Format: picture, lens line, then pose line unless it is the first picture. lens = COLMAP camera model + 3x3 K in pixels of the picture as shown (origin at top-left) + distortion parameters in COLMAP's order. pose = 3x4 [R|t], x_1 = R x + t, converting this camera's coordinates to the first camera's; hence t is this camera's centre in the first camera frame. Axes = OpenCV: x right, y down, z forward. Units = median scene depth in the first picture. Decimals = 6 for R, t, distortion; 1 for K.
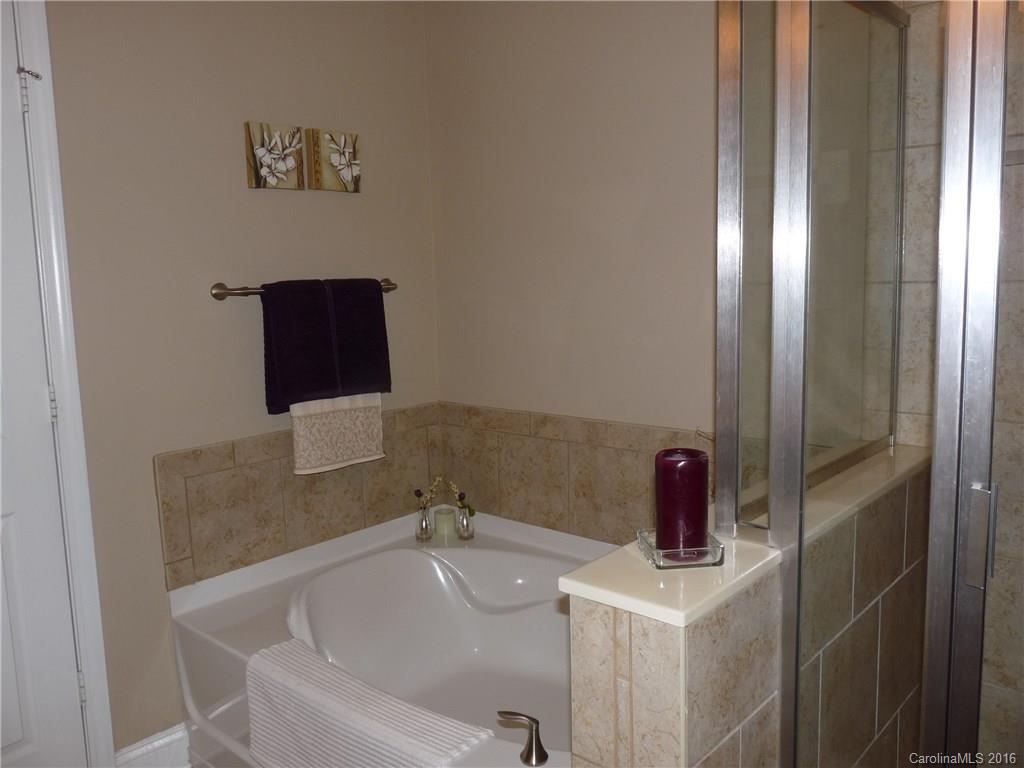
lens RADIAL K [[818.4, 0, 510.2], [0, 818.4, 378.1], [0, 0, 1]] dist [-0.033529, -0.007757]
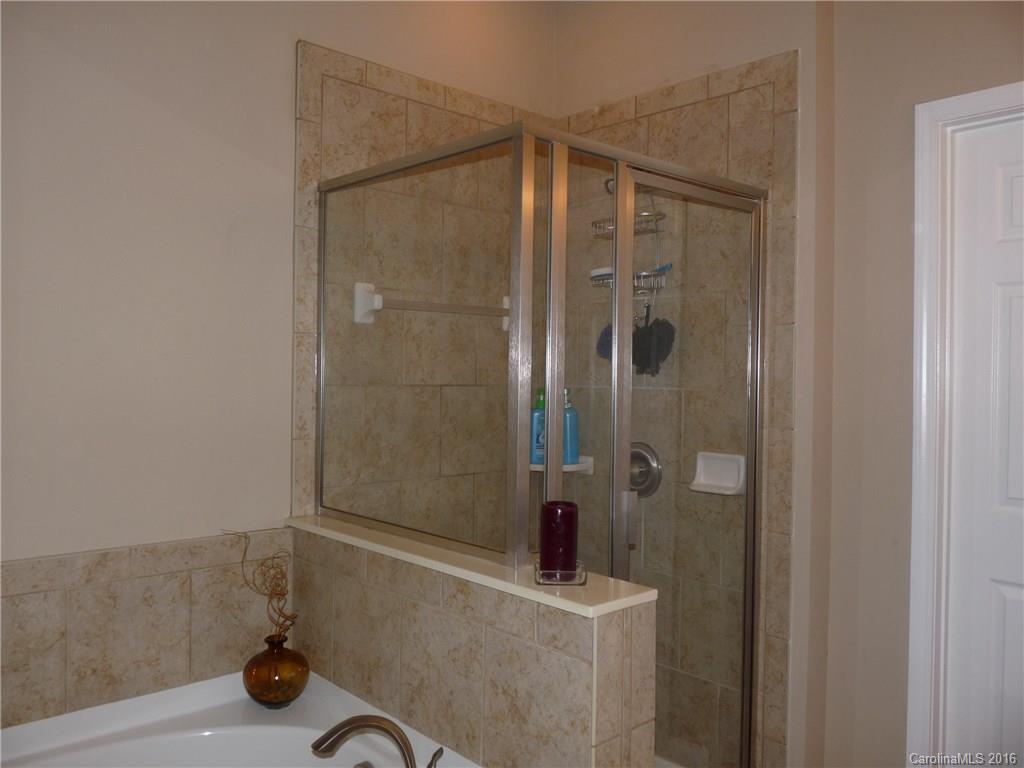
lens RADIAL K [[818.4, 0, 510.2], [0, 818.4, 378.1], [0, 0, 1]] dist [-0.033529, -0.007757]
pose [[0.088738, 0.020835, 0.995837, -0.812255], [0.109271, 0.993543, -0.030524, -0.059095], [-0.990043, 0.111525, 0.085889, 0.637029]]
